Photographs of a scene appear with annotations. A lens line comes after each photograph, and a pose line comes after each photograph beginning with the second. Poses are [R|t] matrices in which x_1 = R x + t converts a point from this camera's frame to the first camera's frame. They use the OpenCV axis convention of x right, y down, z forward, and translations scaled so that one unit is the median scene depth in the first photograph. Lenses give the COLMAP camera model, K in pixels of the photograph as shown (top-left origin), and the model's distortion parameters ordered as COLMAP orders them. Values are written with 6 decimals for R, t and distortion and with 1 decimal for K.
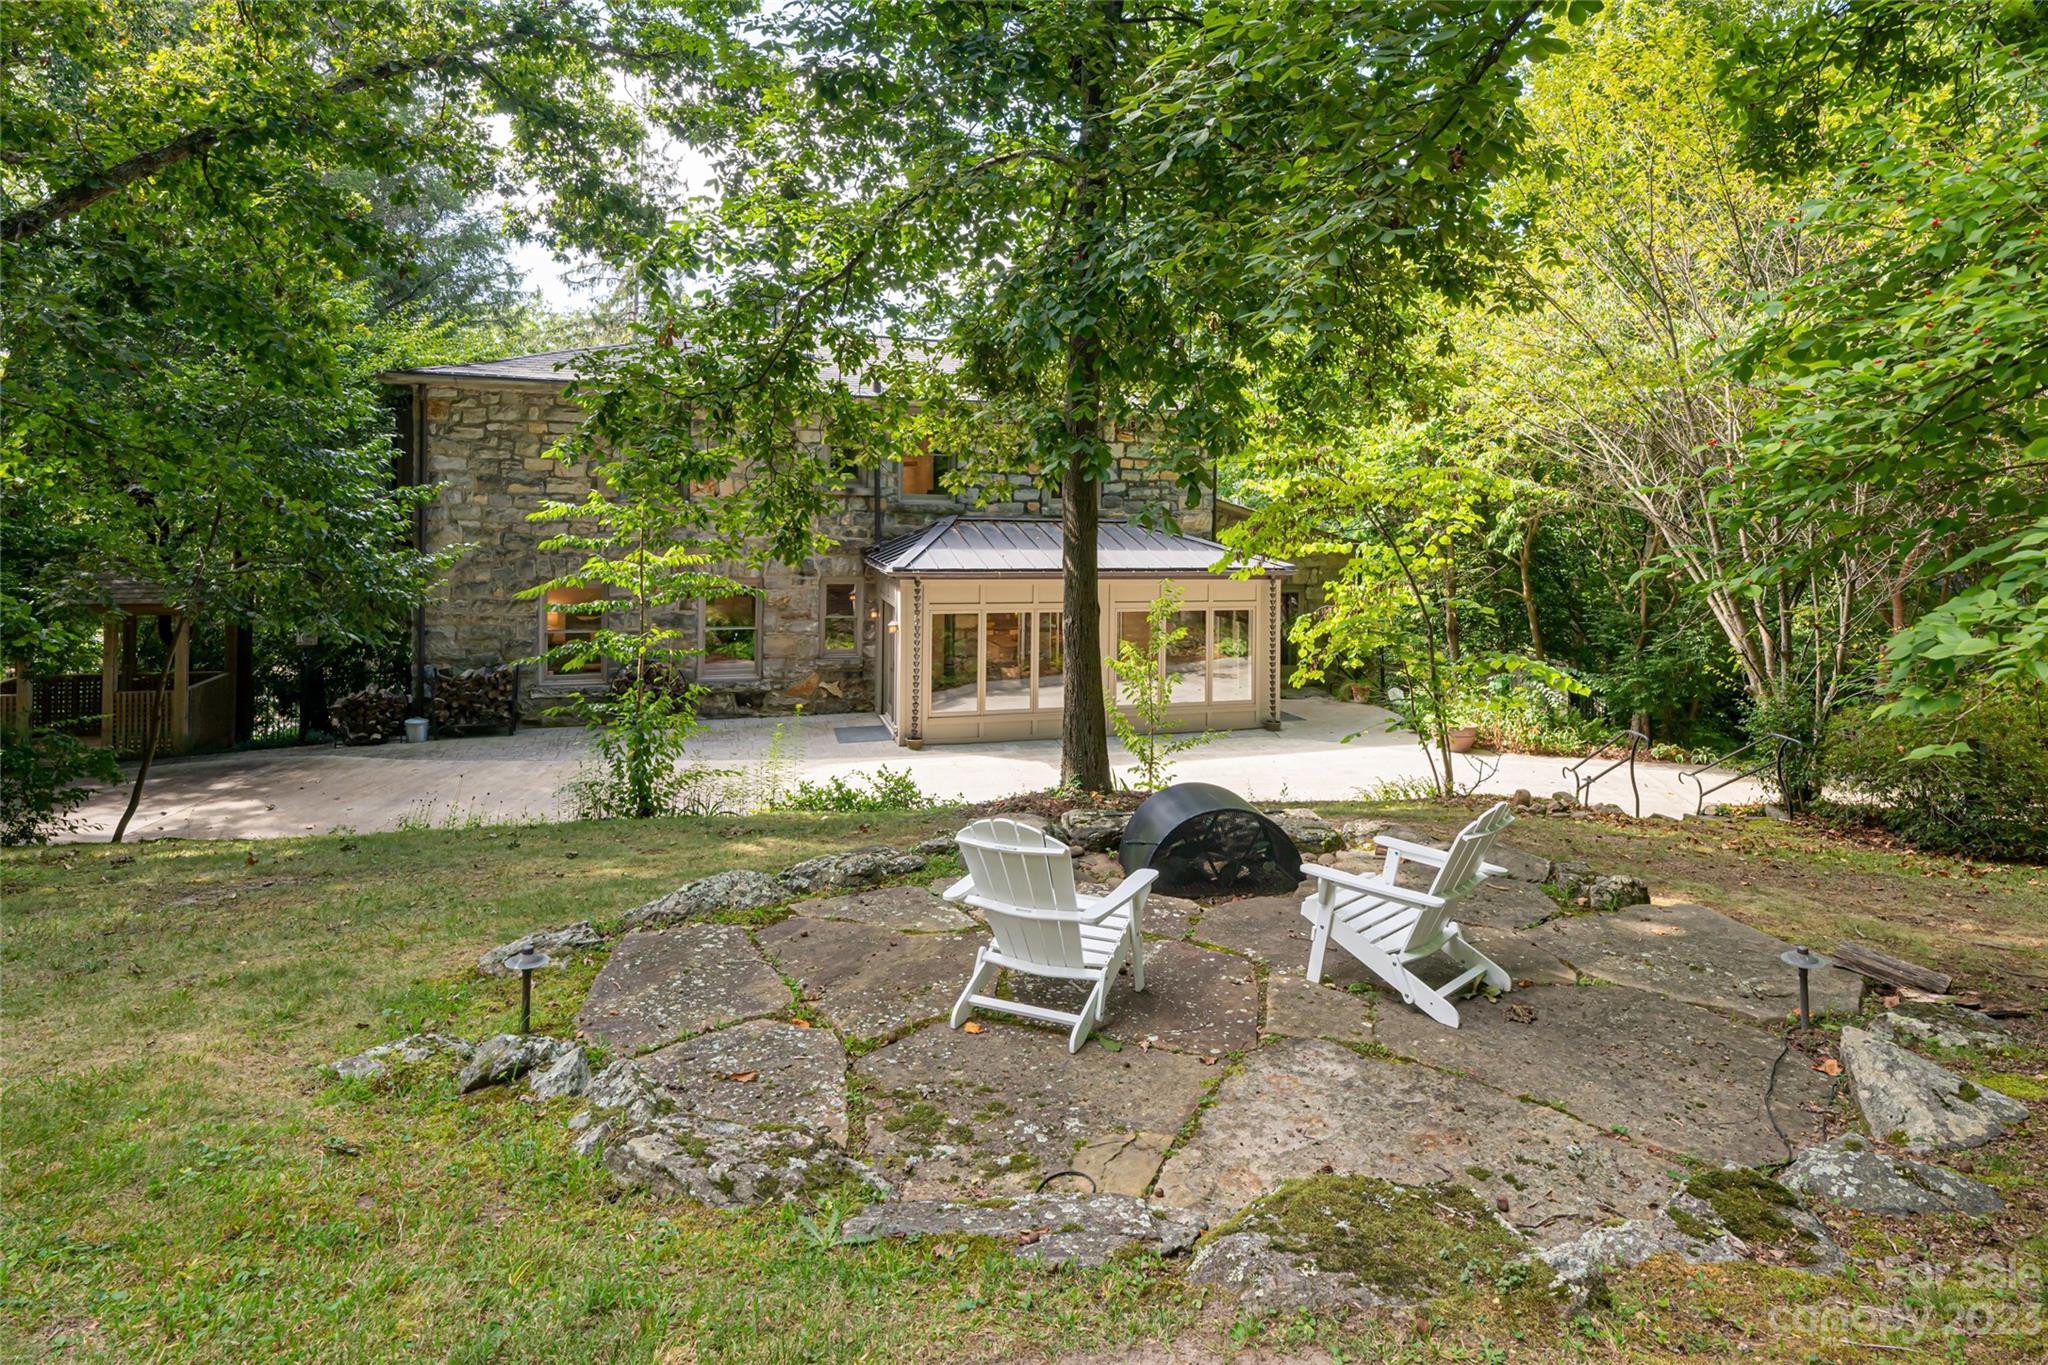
lens RADIAL K [[1004.6, 0, 1024.0], [0, 1004.6, 682.5], [0, 0, 1]] dist [-0.000001, 0.000037]
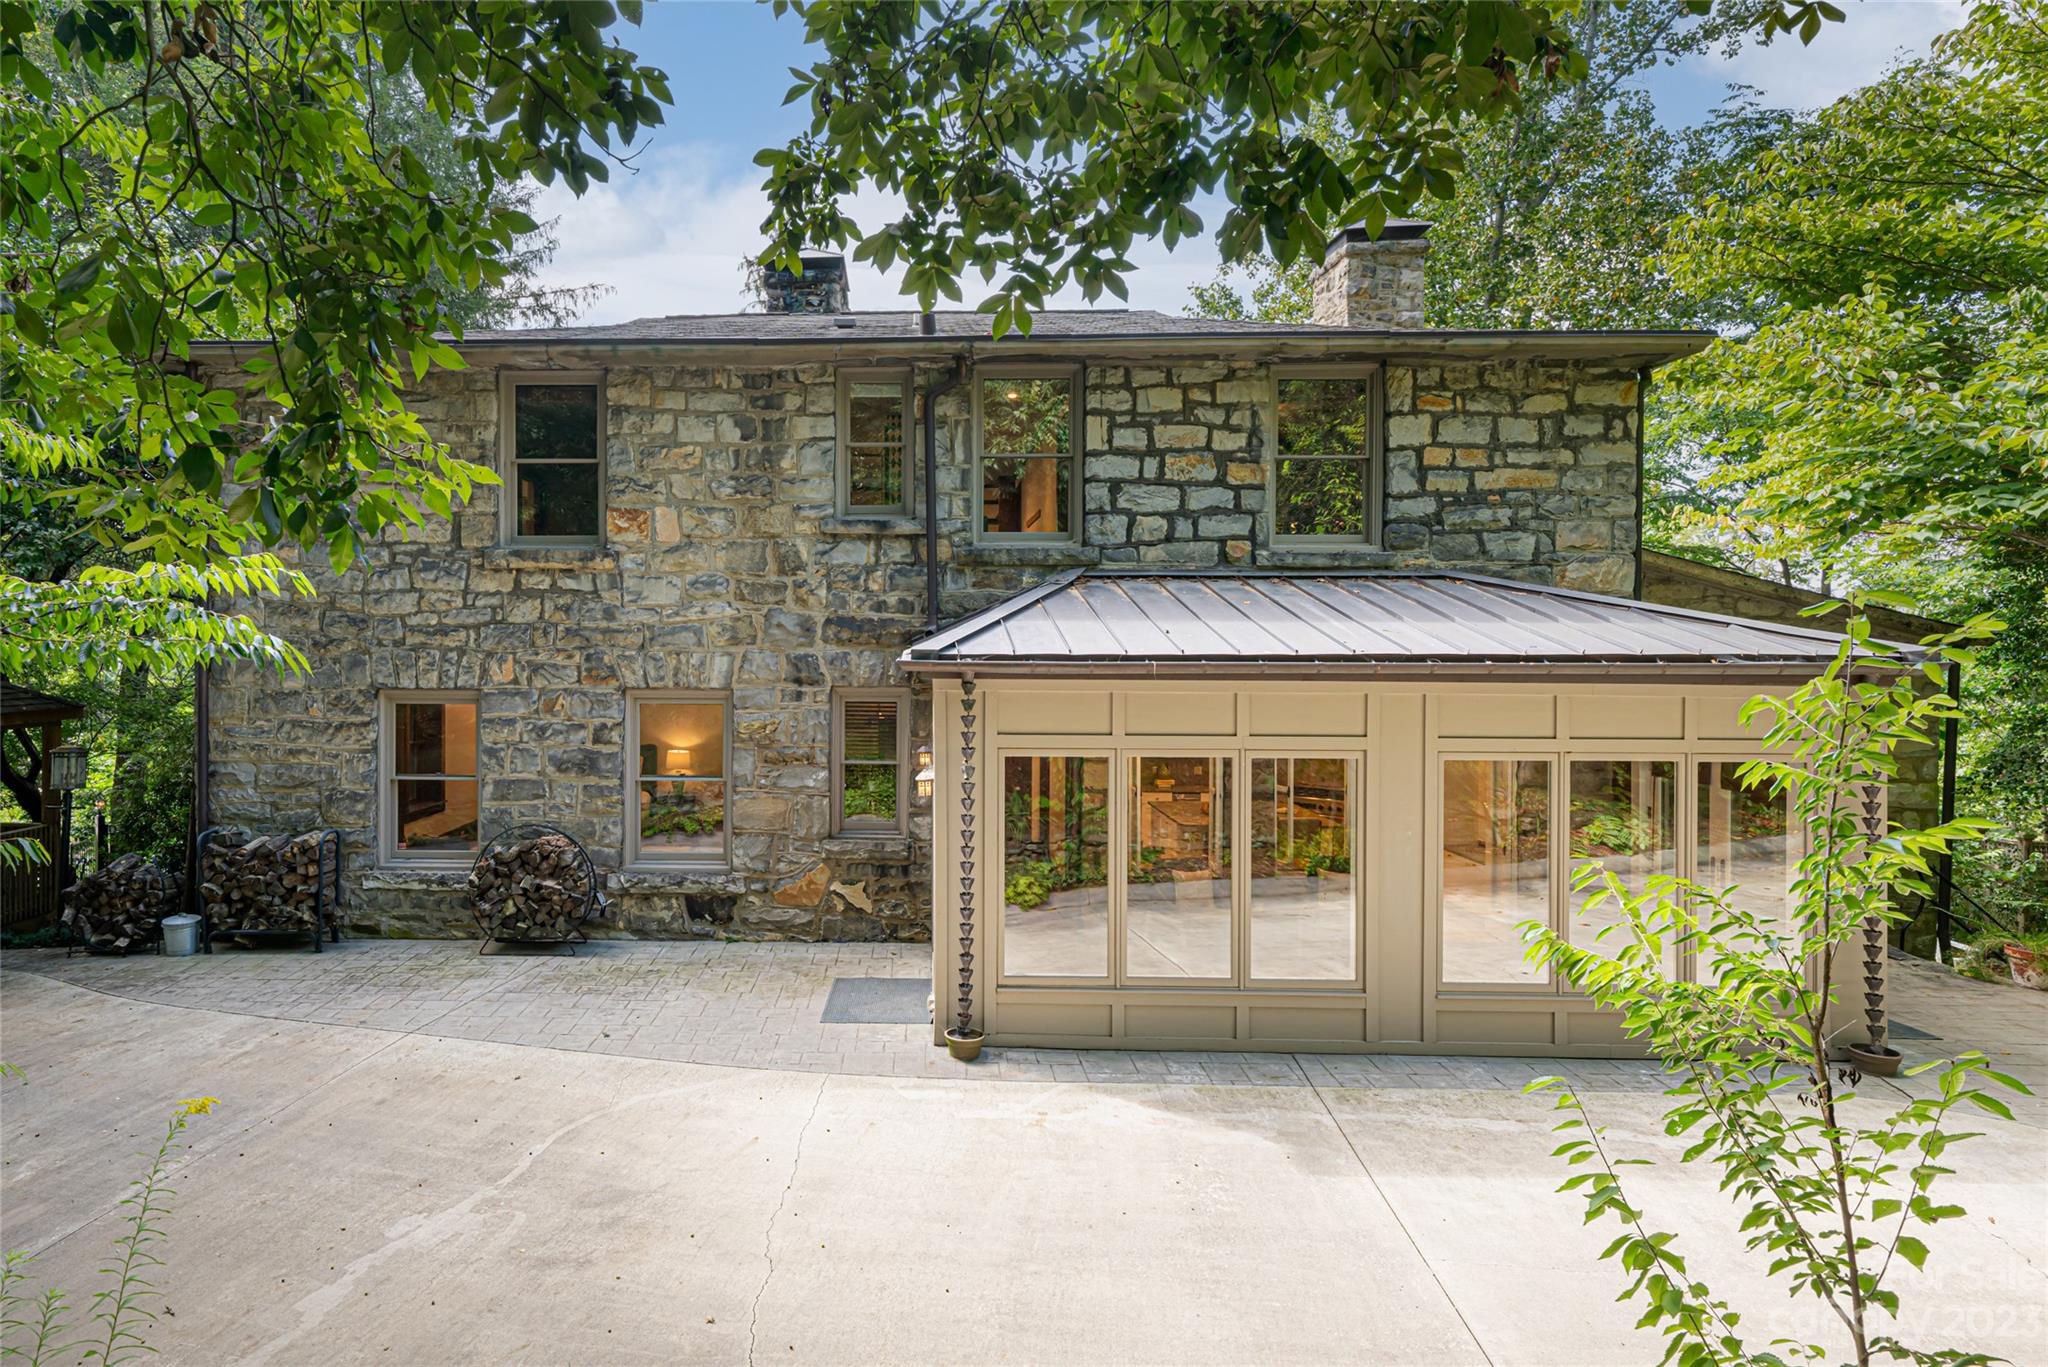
lens RADIAL K [[965.0, 0, 969.3], [0, 965.0, 675.3], [0, 0, 1]] dist [-0.003043, -0.000663]
pose [[0.965983, -0.003857, -0.258577, 0.003828], [-0.038343, 0.986701, -0.157958, -0.032205], [0.255747, 0.162499, 0.952989, 0.522431]]
